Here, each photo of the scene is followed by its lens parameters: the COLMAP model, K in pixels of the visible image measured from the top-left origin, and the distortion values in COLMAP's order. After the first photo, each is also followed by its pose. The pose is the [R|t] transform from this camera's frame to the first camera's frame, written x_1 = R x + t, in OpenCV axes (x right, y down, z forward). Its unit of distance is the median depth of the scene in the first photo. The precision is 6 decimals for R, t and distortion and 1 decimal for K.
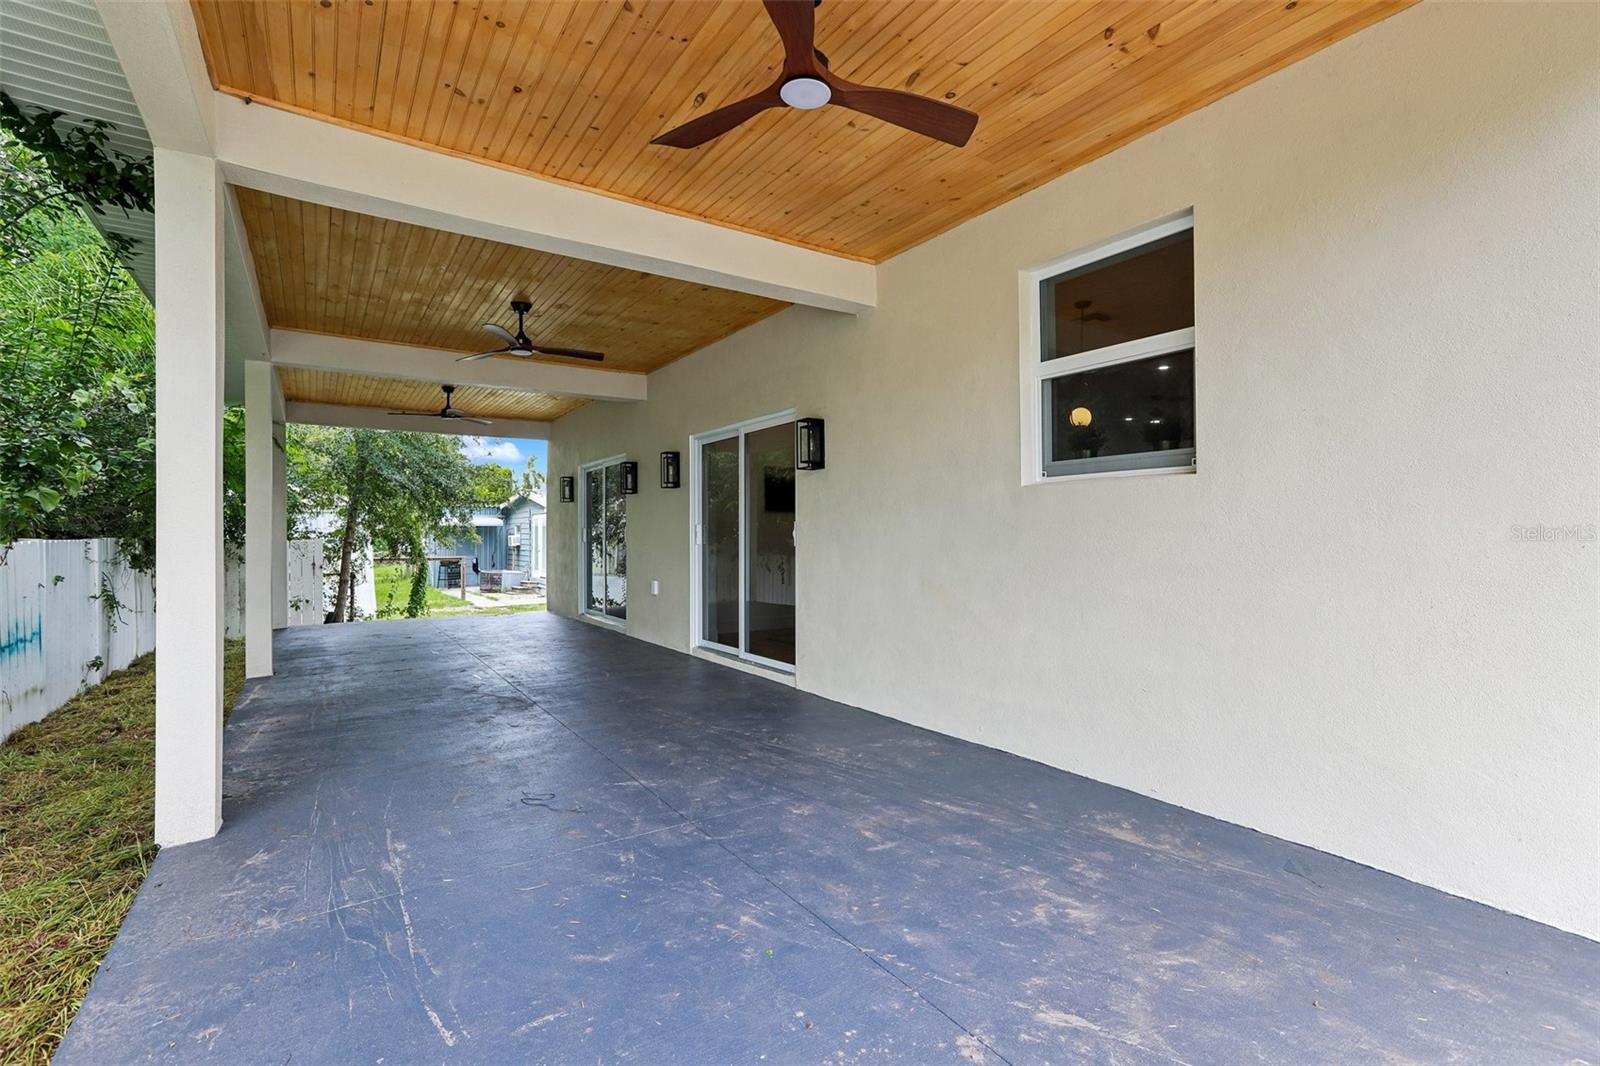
lens RADIAL K [[719.6, 0, 803.2], [0, 719.6, 531.5], [0, 0, 1]] dist [-0.025710, 0.017666]
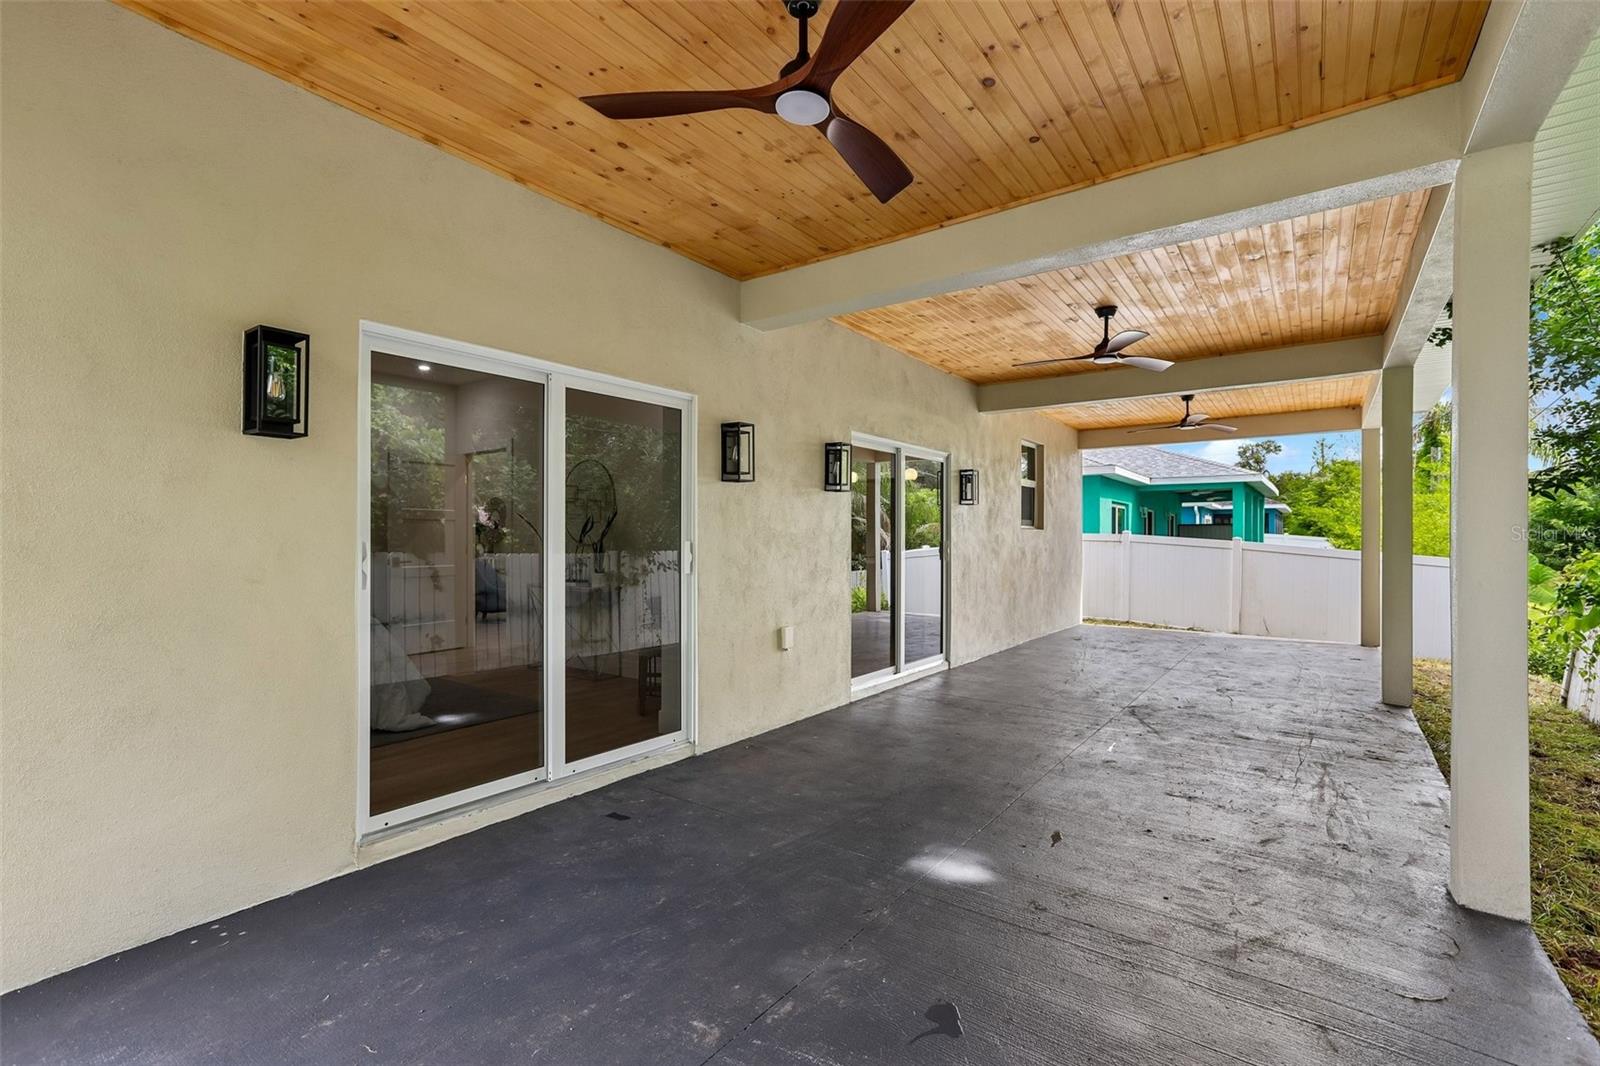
lens RADIAL K [[719.6, 0, 800.1], [0, 719.6, 536.9], [0, 0, 1]] dist [-0.025710, 0.017666]
pose [[-0.338711, 0.004484, 0.940880, -1.164174], [-0.003944, 0.999973, -0.006185, -0.017182], [-0.940882, -0.005805, -0.338684, 1.738614]]
